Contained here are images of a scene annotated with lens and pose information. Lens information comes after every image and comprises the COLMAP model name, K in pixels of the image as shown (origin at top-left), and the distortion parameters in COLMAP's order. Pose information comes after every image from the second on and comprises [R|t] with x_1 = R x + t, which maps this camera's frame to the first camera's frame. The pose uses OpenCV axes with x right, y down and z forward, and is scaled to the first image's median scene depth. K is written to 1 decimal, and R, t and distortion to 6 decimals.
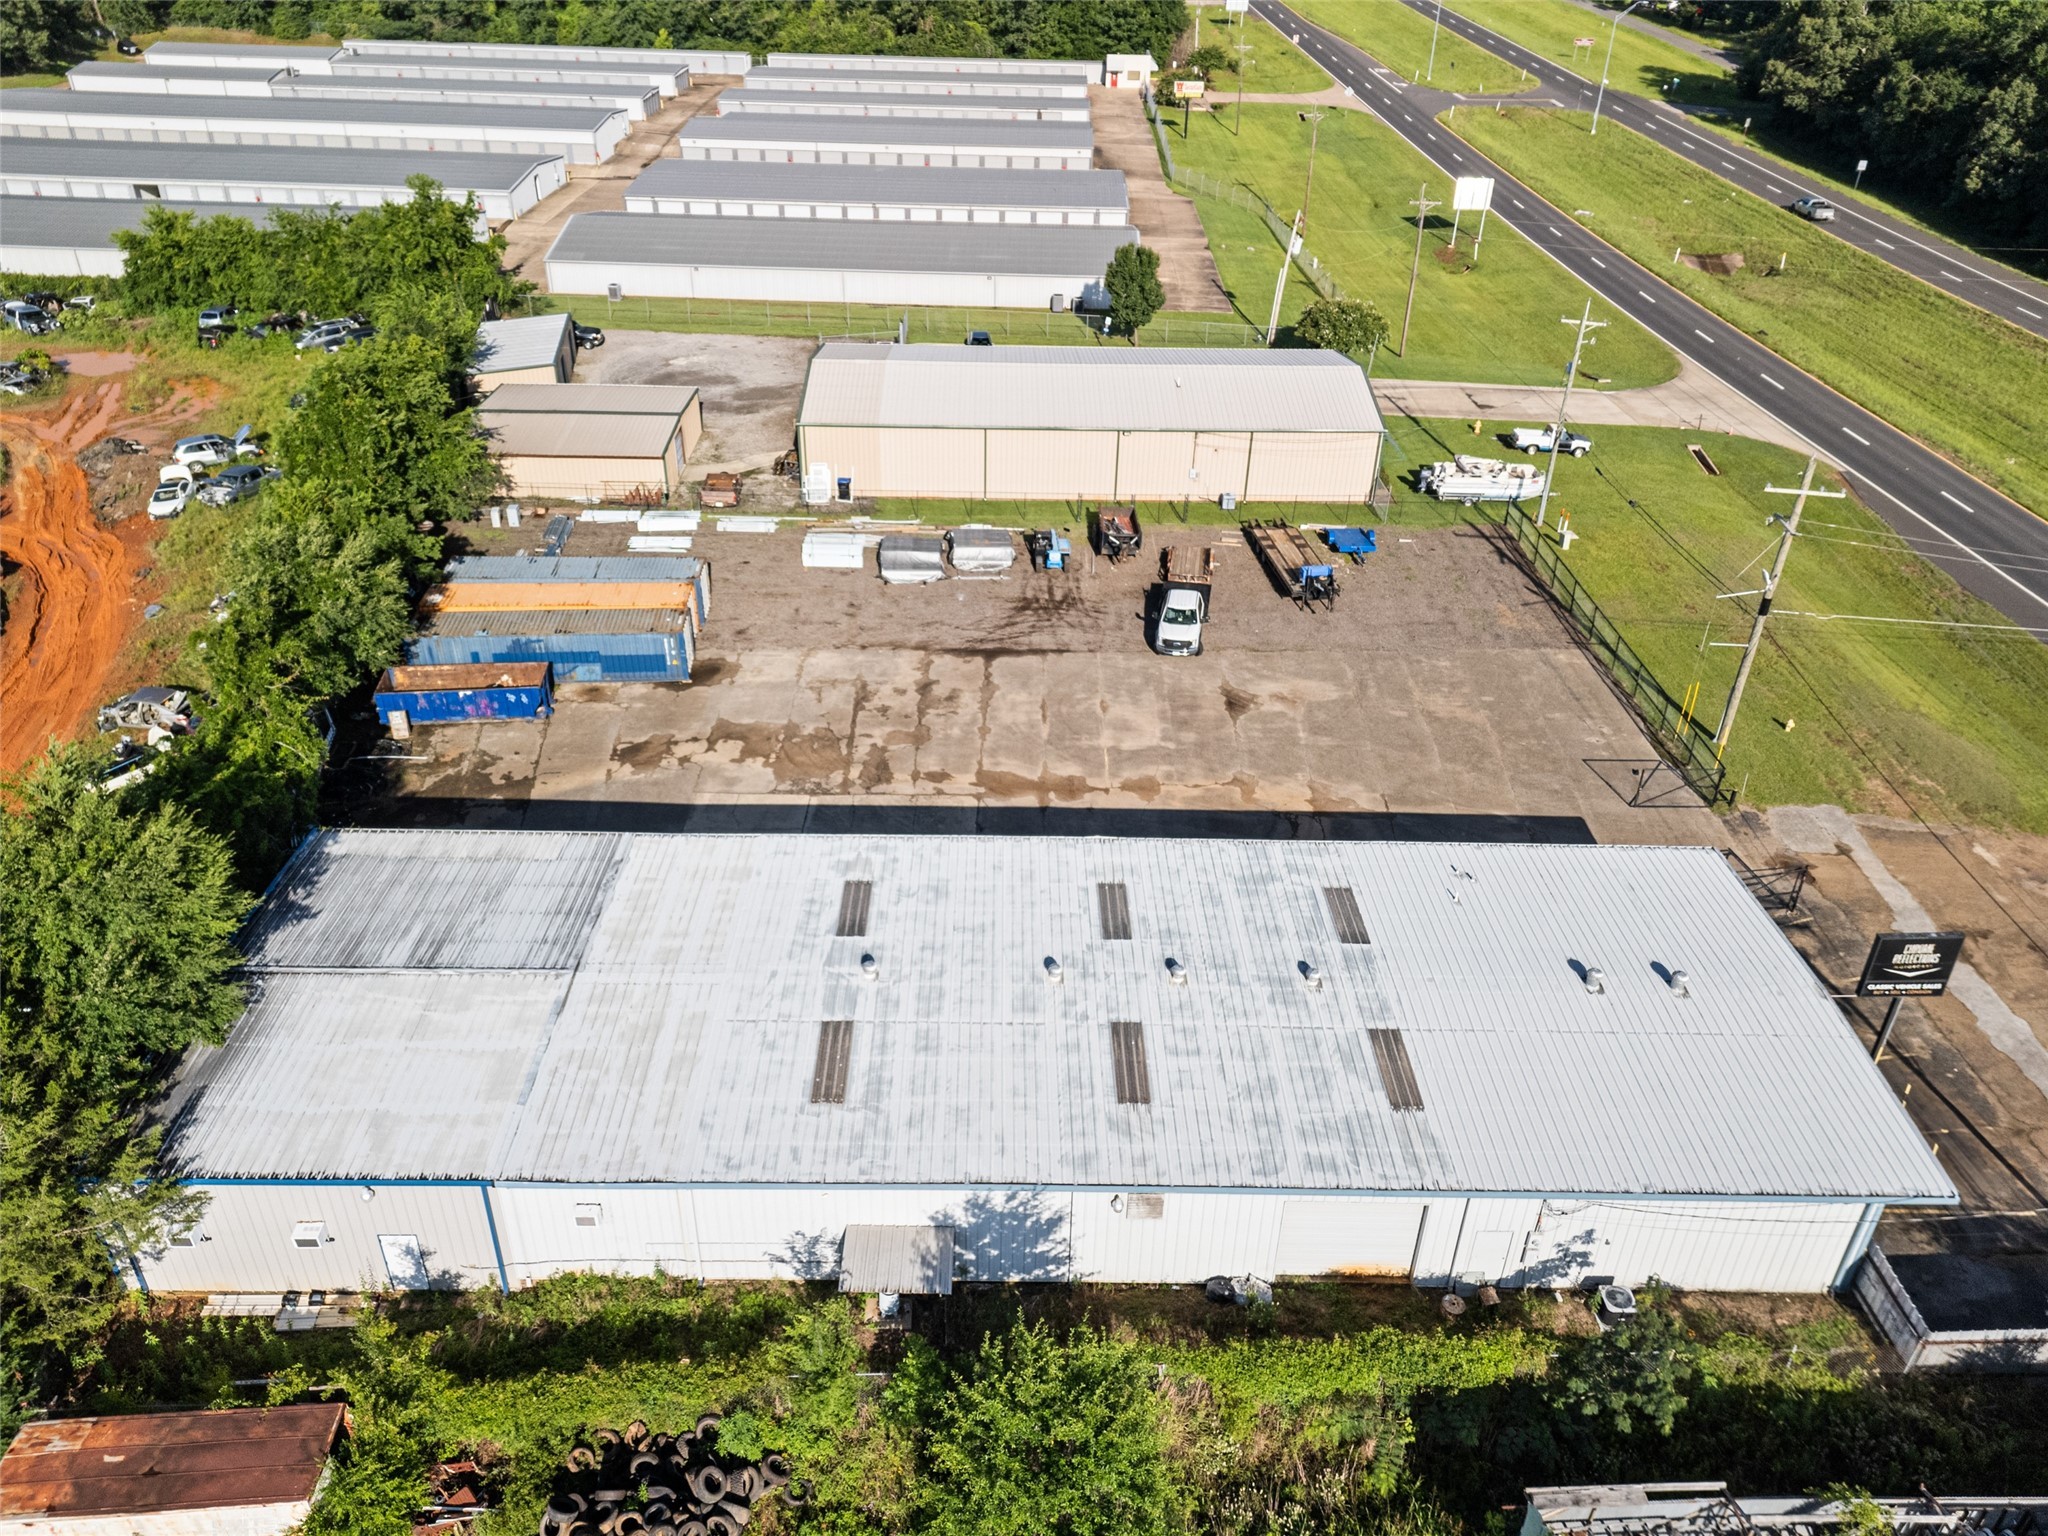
lens RADIAL K [[1503.5, 0, 1018.9], [0, 1503.5, 776.5], [0, 0, 1]] dist [0.084751, -0.071560]
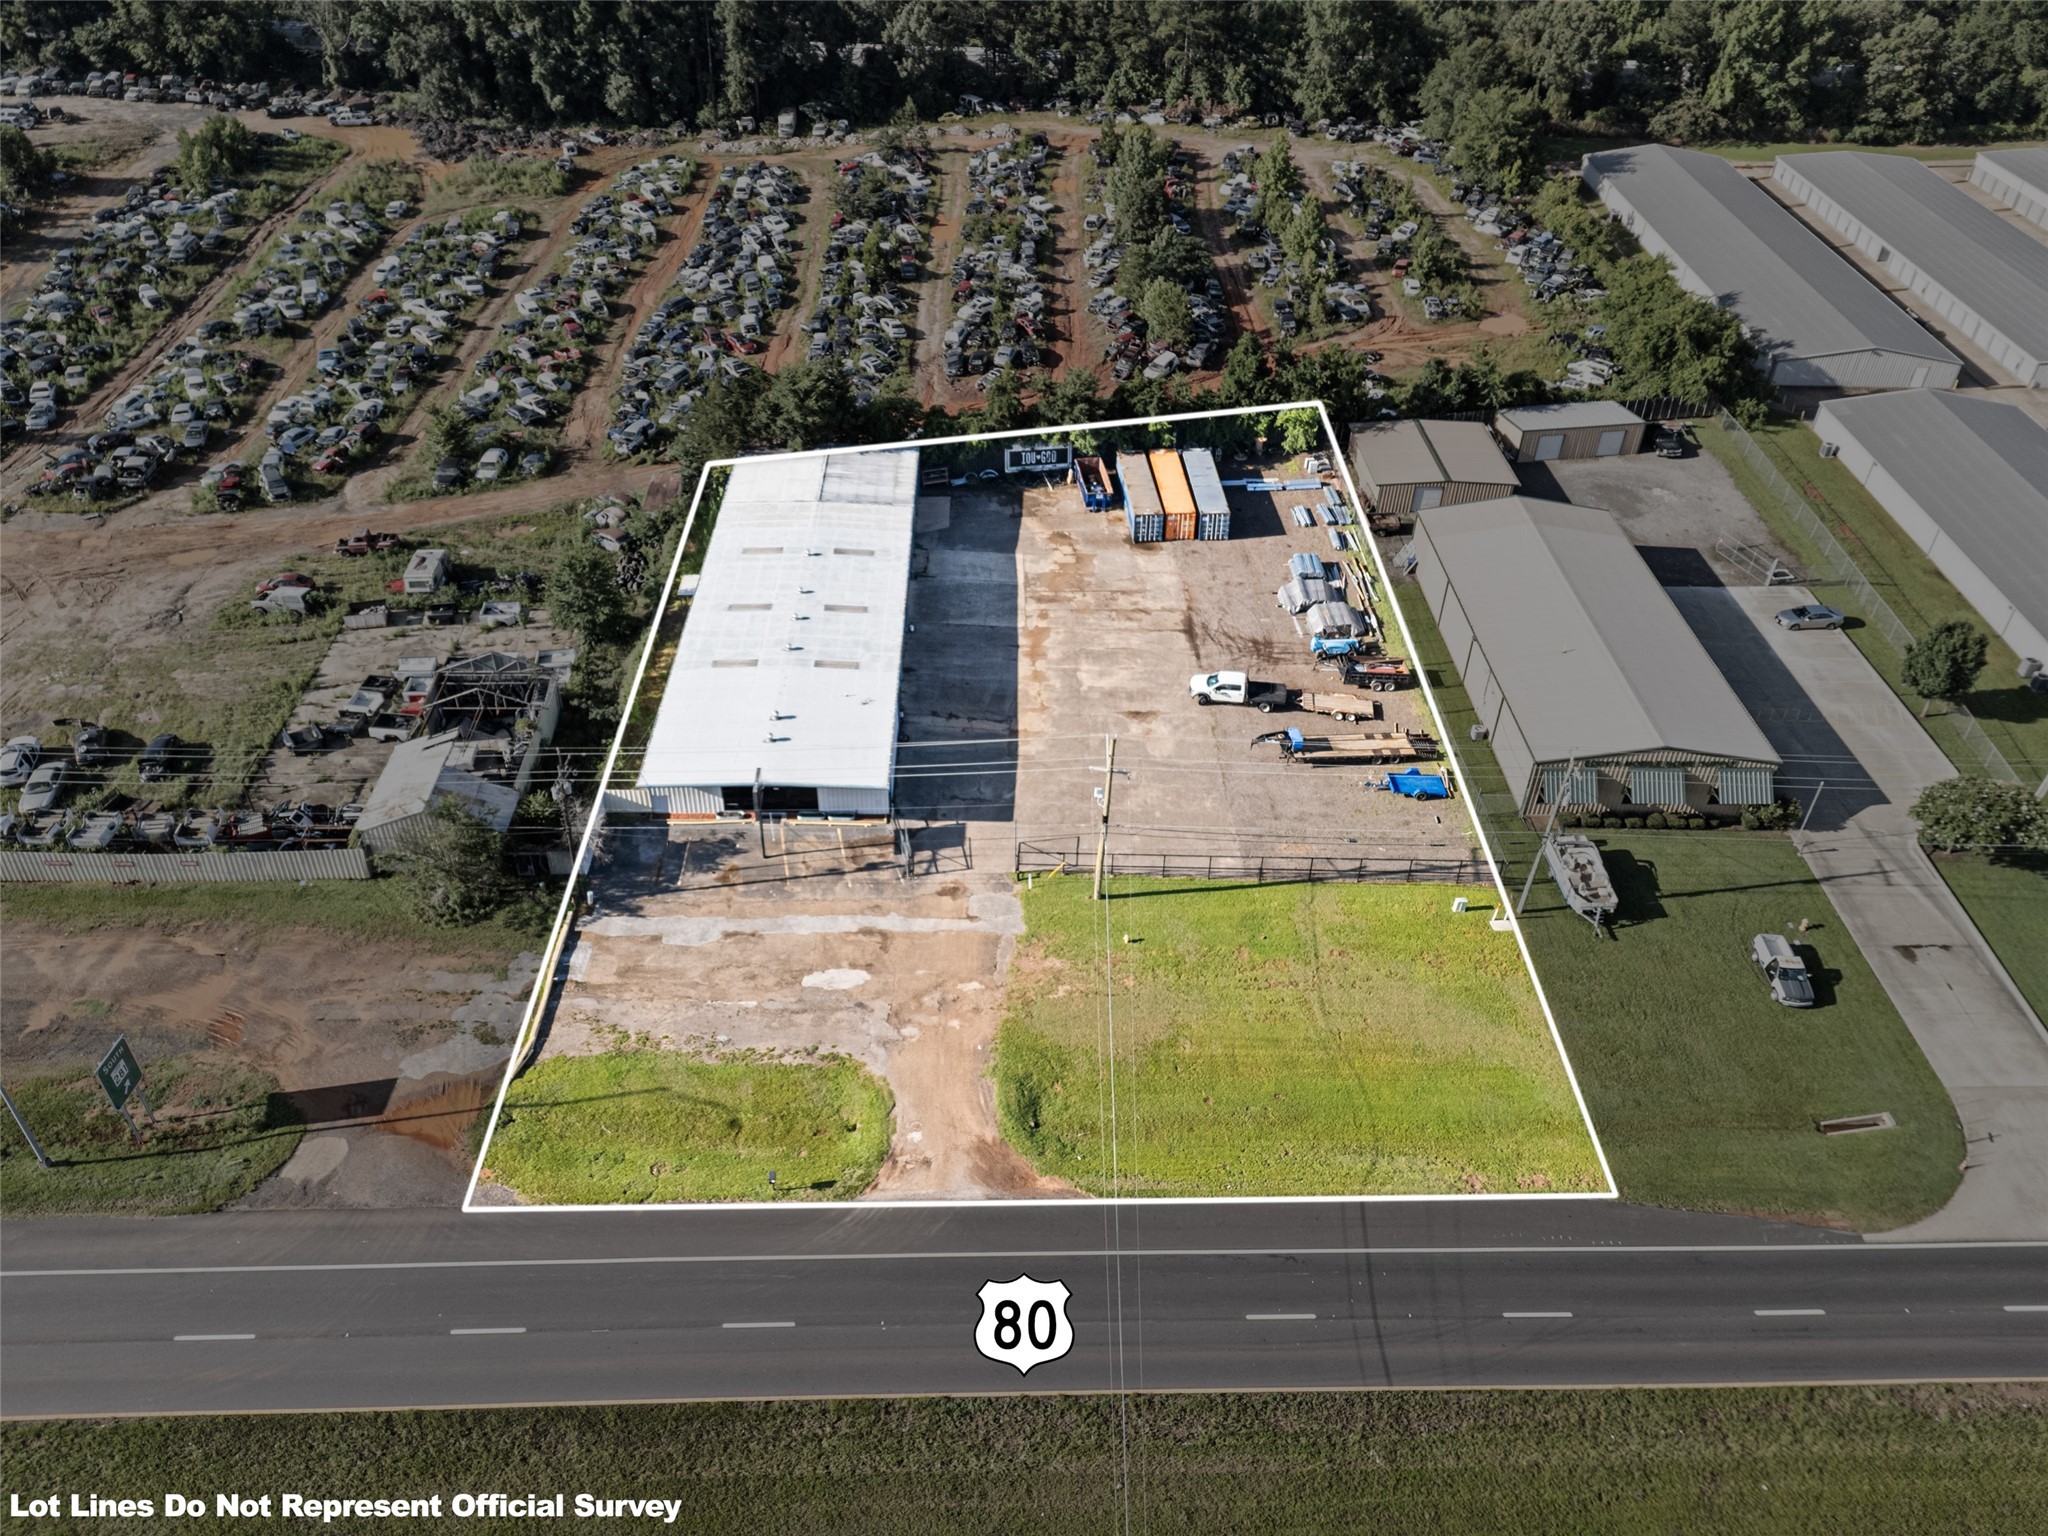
lens RADIAL K [[1503.5, 0, 1018.9], [0, 1503.5, 776.5], [0, 0, 1]] dist [0.084751, -0.071560]
pose [[0.005343, 0.602510, -0.798094, 1.438712], [-0.544924, 0.670950, 0.502876, -0.728219], [0.838468, 0.432214, 0.331907, 0.399116]]
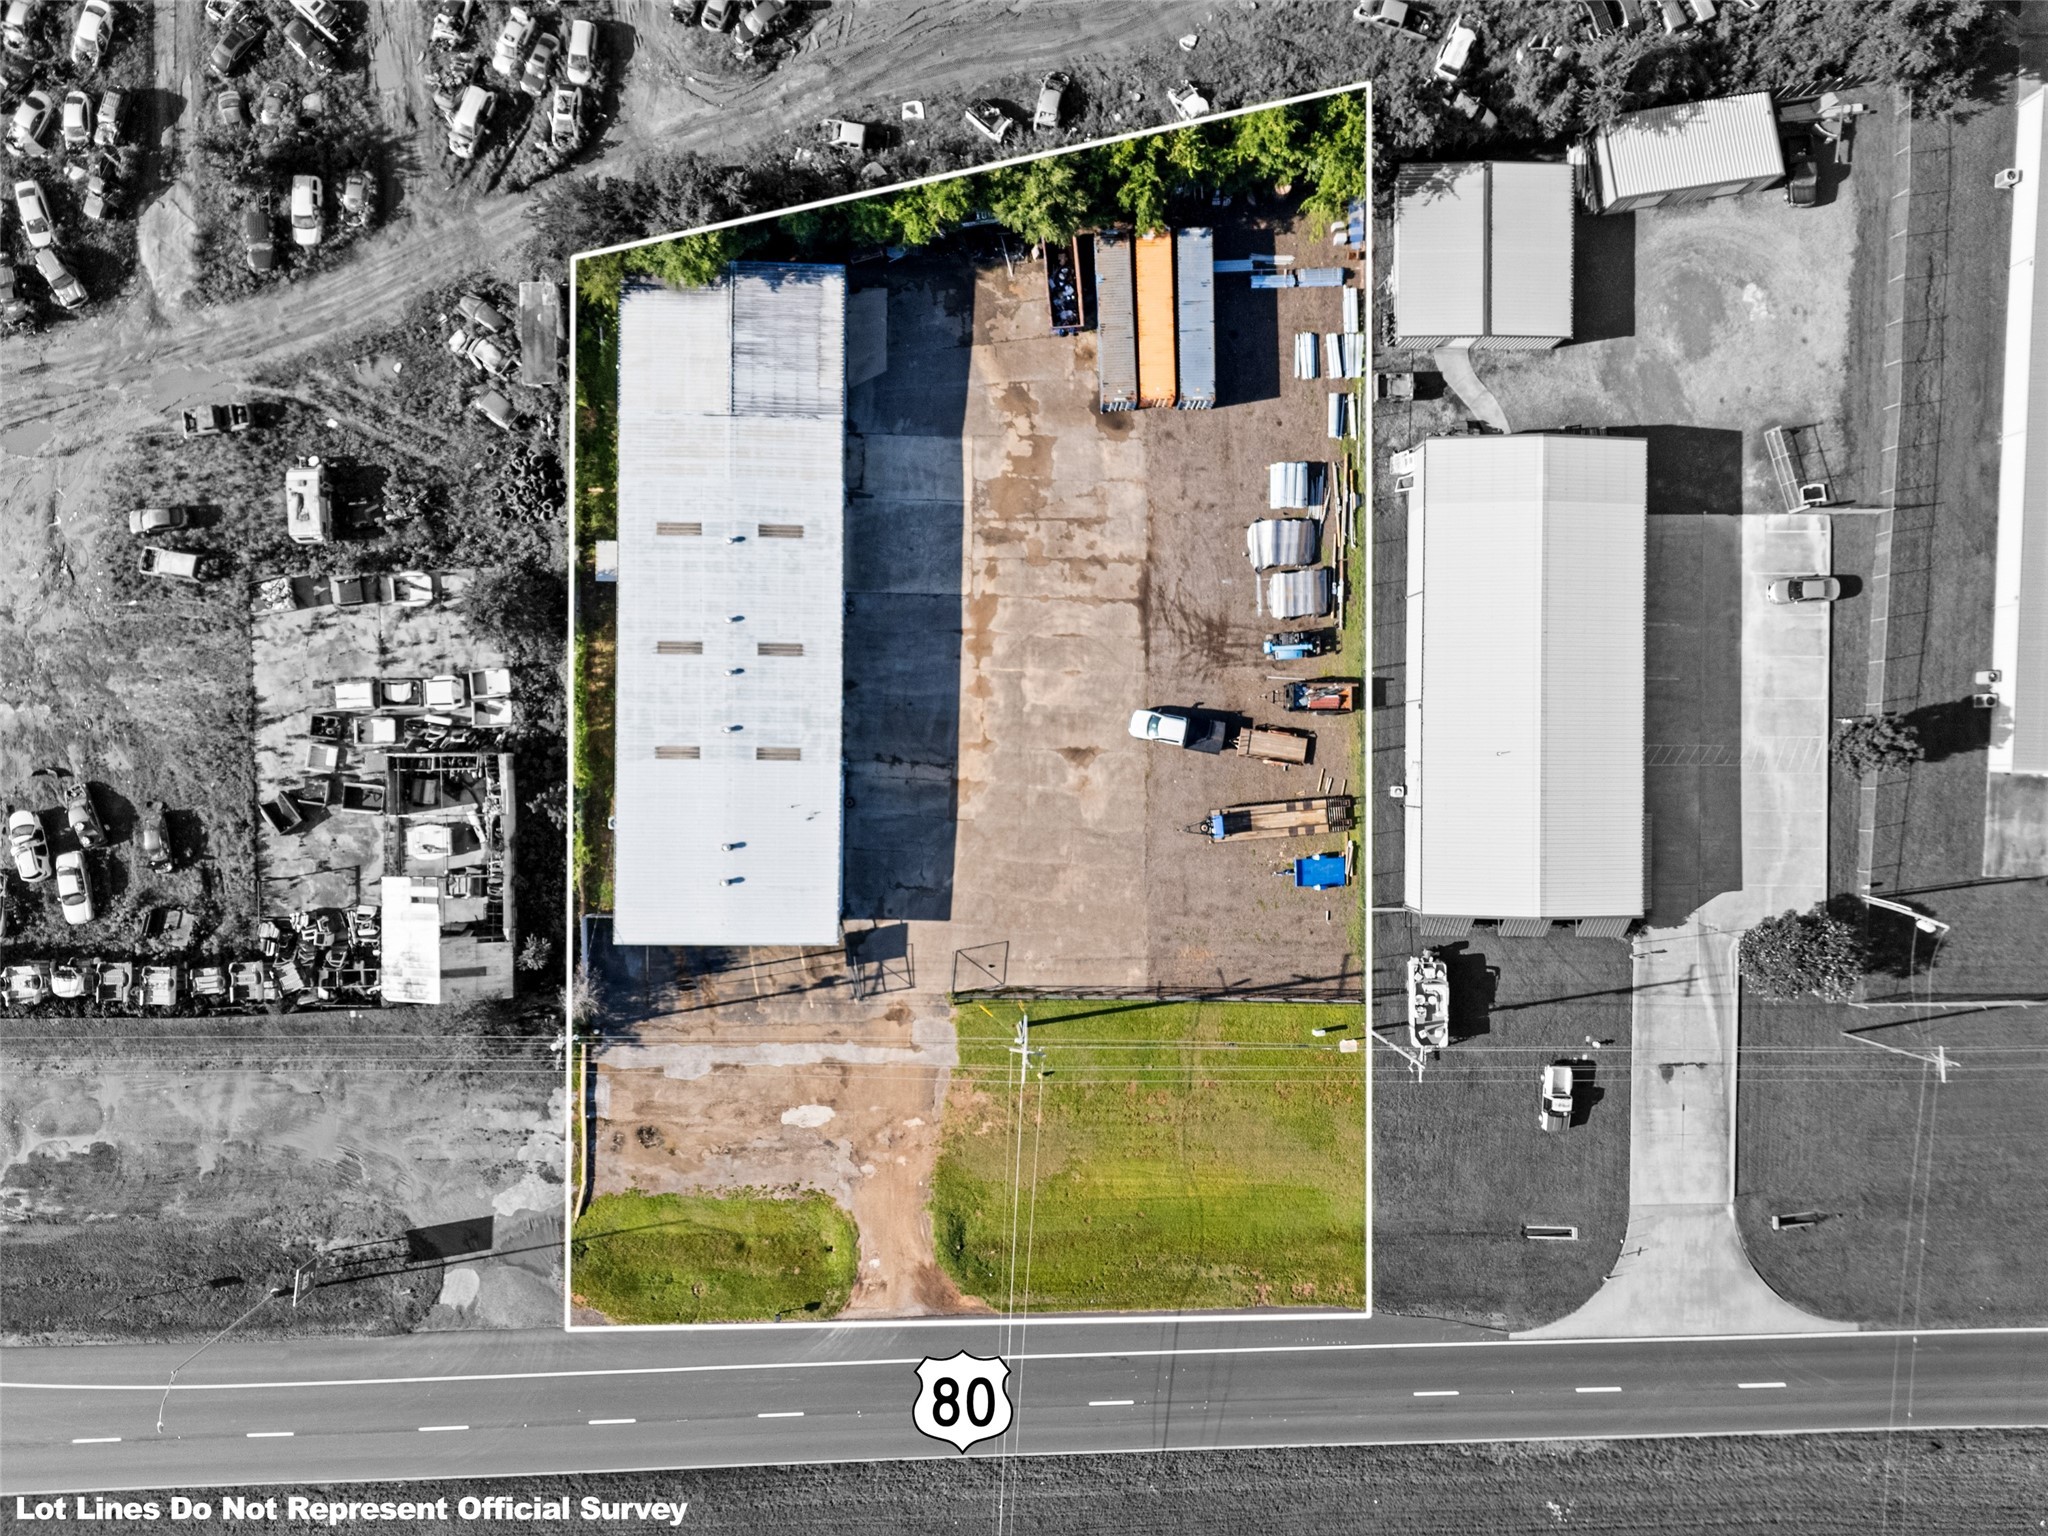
lens RADIAL K [[1503.5, 0, 1018.9], [0, 1503.5, 776.5], [0, 0, 1]] dist [0.084751, -0.071560]
pose [[-0.018011, 0.999789, -0.009925, 0.185621], [-0.550098, -0.001619, 0.835099, -1.364078], [0.834906, 0.020501, 0.550011, 0.057551]]
